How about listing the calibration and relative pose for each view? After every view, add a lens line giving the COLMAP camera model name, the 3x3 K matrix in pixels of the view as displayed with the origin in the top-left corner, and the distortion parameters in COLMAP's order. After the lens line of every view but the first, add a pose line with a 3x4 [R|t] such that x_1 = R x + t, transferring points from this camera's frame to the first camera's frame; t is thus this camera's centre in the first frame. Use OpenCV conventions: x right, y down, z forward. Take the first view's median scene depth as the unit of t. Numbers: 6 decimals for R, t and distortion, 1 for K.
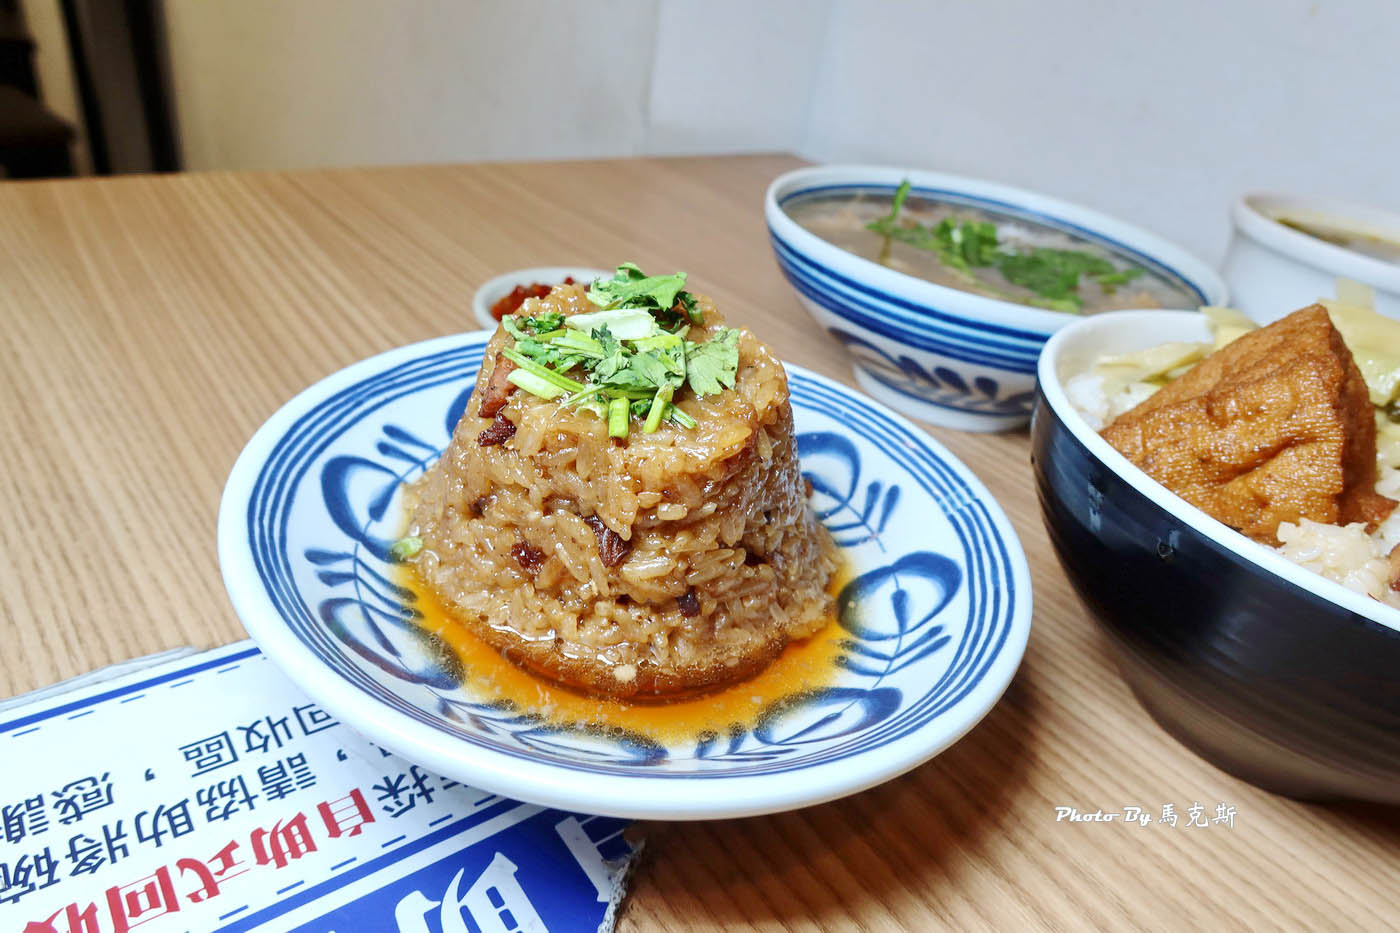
lens RADIAL K [[940.5, 0, 700.0], [0, 940.5, 466.5], [0, 0, 1]] dist [-0.019189, -0.000194]
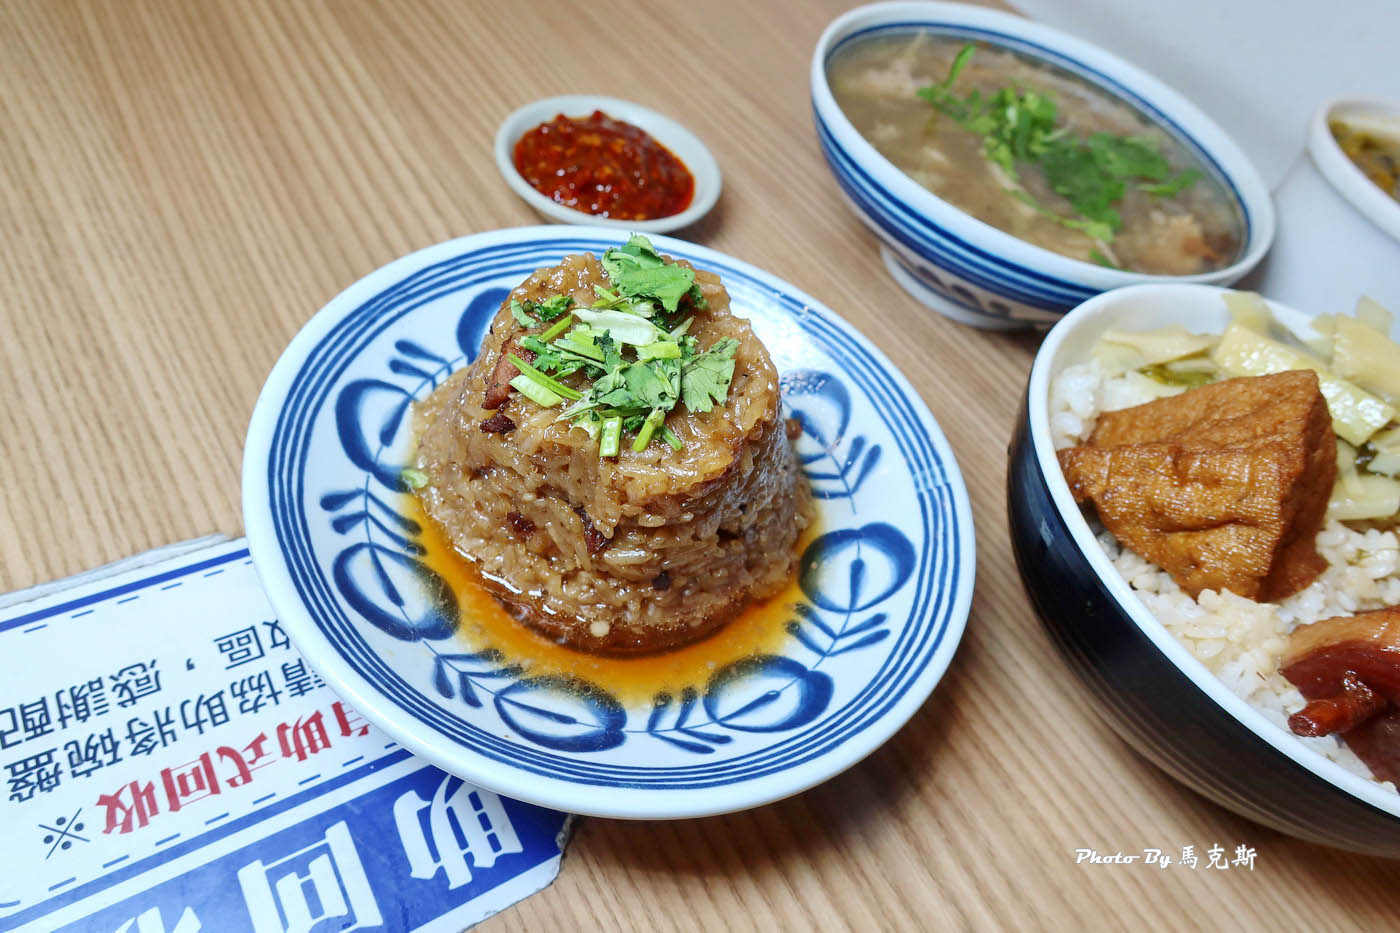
lens RADIAL K [[944.2, 0, 700.0], [0, 944.2, 466.5], [0, 0, 1]] dist [-0.016703, 0.000184]
pose [[0.992388, 0.123133, -0.002010, 0.018995], [-0.116664, 0.945225, 0.304860, -0.324720], [0.039438, -0.302305, 0.952395, -0.026748]]
